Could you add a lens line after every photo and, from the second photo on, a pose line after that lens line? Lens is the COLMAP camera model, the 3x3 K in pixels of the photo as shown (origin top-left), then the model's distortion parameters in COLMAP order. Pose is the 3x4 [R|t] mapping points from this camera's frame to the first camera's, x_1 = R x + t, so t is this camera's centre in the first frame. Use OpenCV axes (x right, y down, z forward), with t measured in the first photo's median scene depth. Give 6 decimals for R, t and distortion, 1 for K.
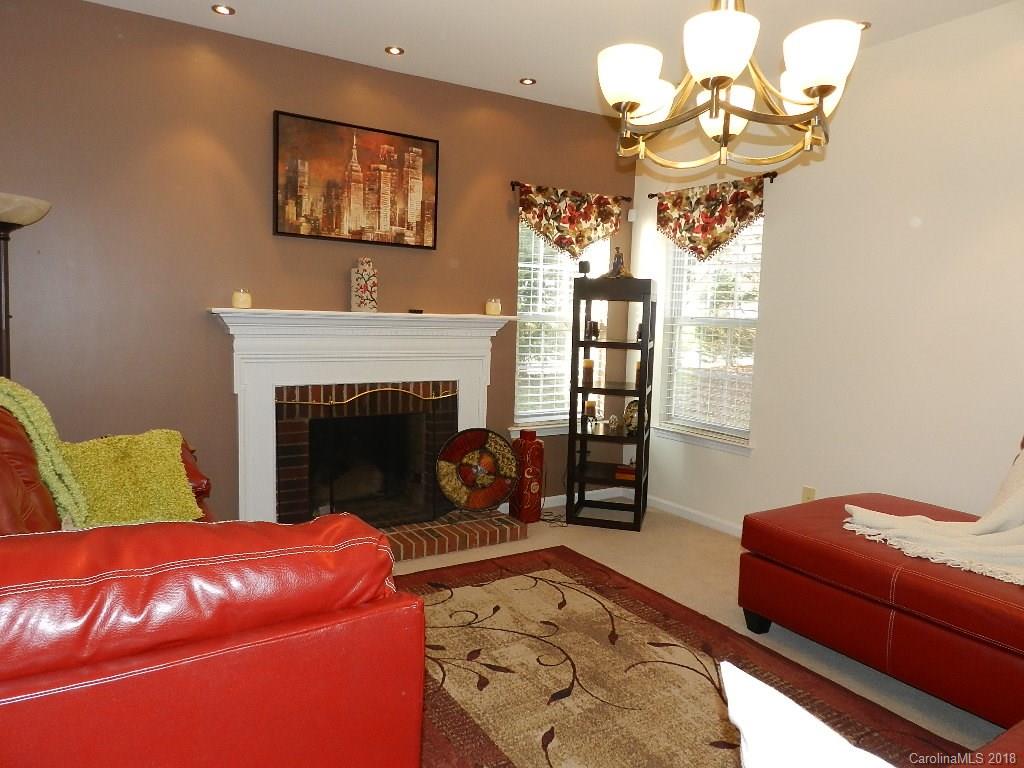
lens RADIAL K [[706.4, 0, 513.1], [0, 706.4, 382.9], [0, 0, 1]] dist [0.032475, -0.010721]
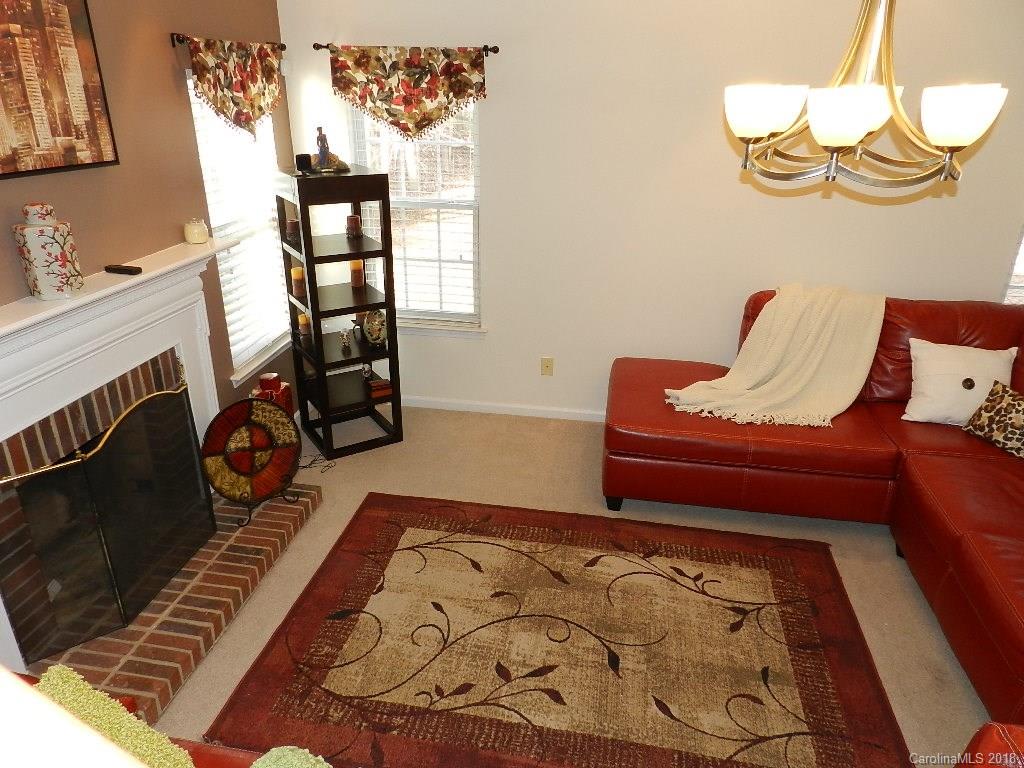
lens RADIAL K [[706.4, 0, 509.7], [0, 706.4, 382.4], [0, 0, 1]] dist [0.032475, -0.010721]
pose [[0.664561, -0.313184, 0.678435, -0.371492], [0.078852, 0.932252, 0.353113, -0.203798], [-0.743062, -0.181169, 0.644234, 0.291609]]
